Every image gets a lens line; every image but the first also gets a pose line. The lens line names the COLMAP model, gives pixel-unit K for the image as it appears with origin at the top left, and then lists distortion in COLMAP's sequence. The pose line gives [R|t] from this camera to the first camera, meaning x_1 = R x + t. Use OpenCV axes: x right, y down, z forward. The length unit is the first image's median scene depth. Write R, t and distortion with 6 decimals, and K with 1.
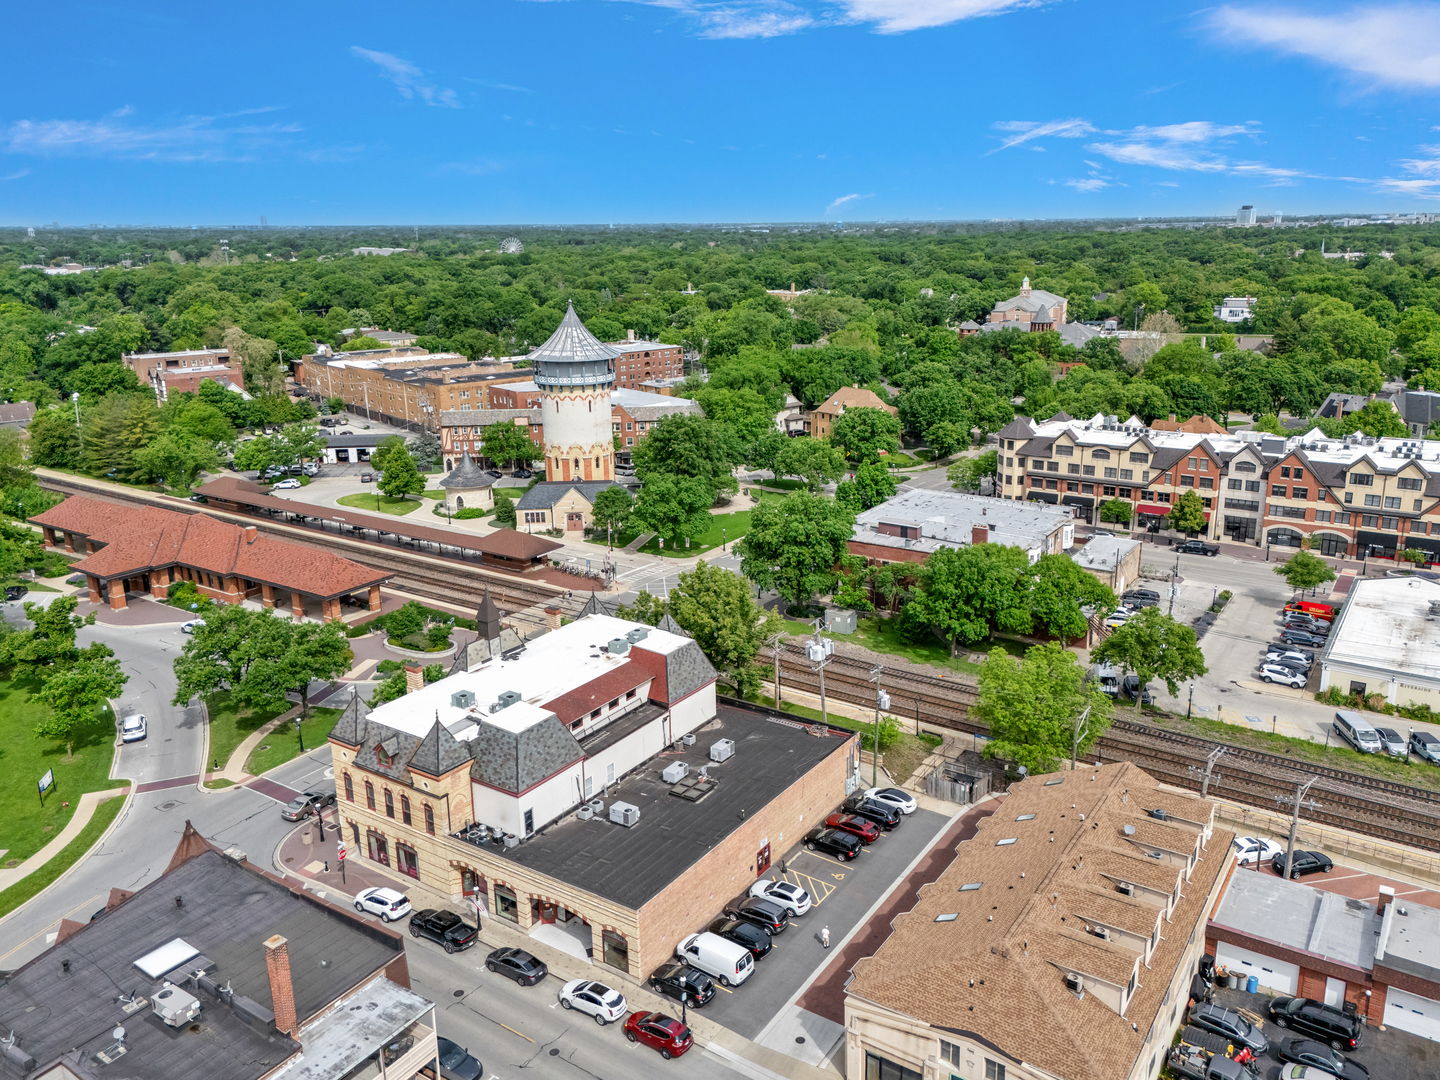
lens RADIAL K [[1073.0, 0, 724.3], [0, 1073.0, 536.5], [0, 0, 1]] dist [0.068791, -0.058622]
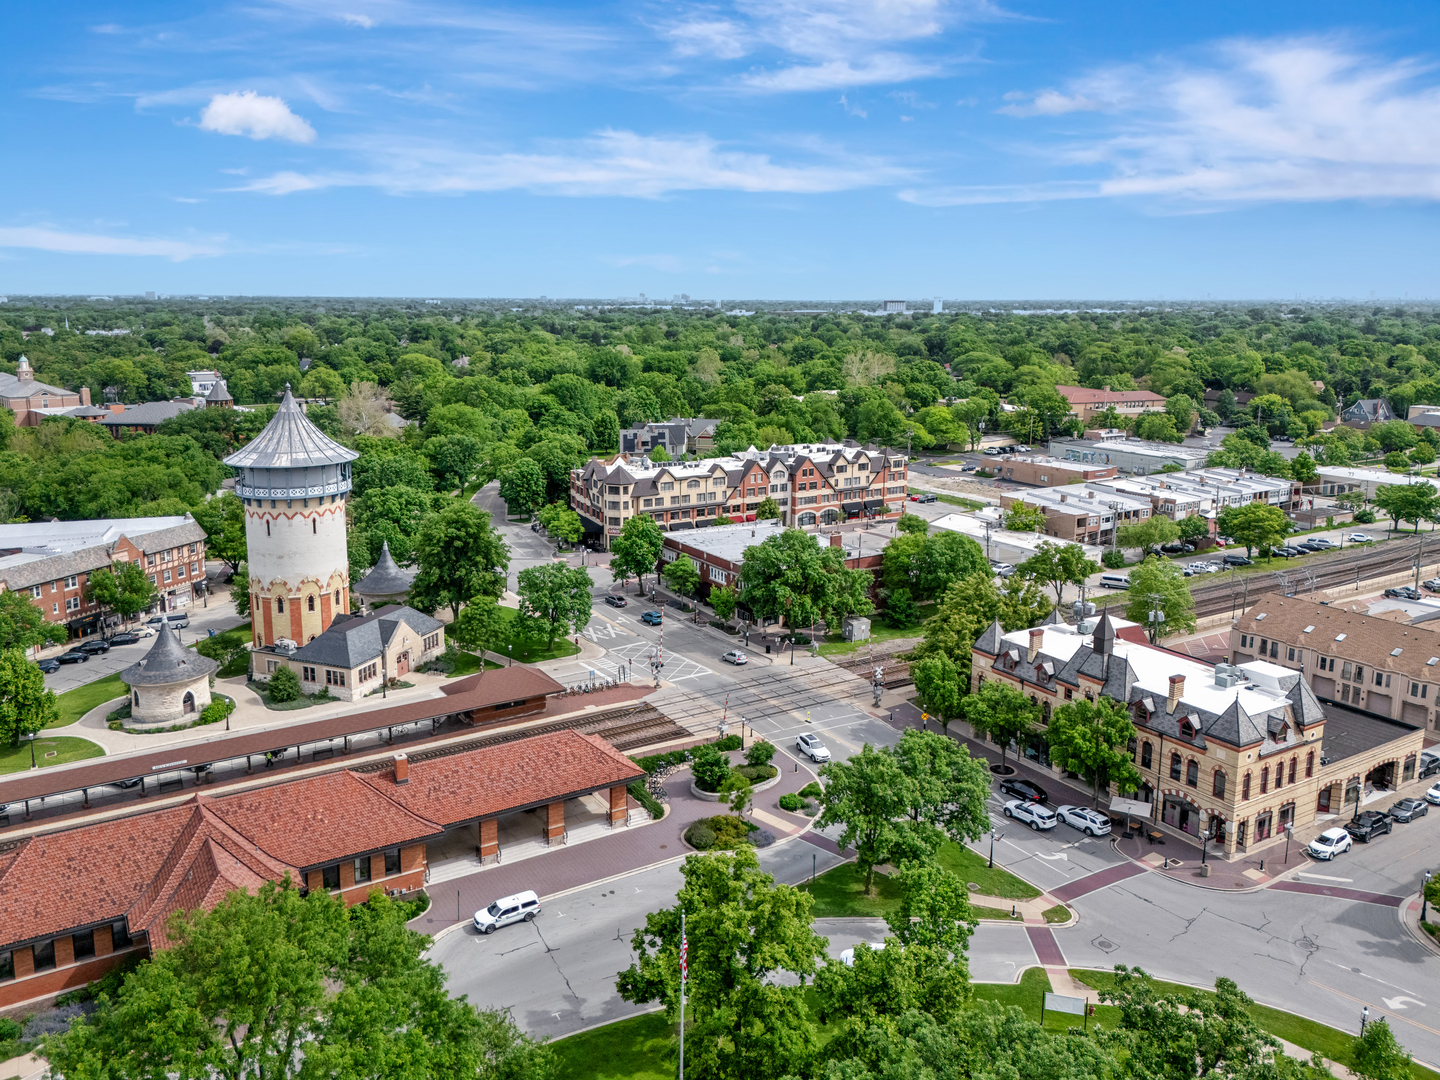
lens RADIAL K [[1073.0, 0, 724.3], [0, 1073.0, 536.5], [0, 0, 1]] dist [0.068791, -0.058622]
pose [[0.426790, -0.182945, 0.885653, -0.756132], [0.244498, 0.966197, 0.081761, -0.115912], [-0.870673, 0.181645, 0.457093, 0.460562]]
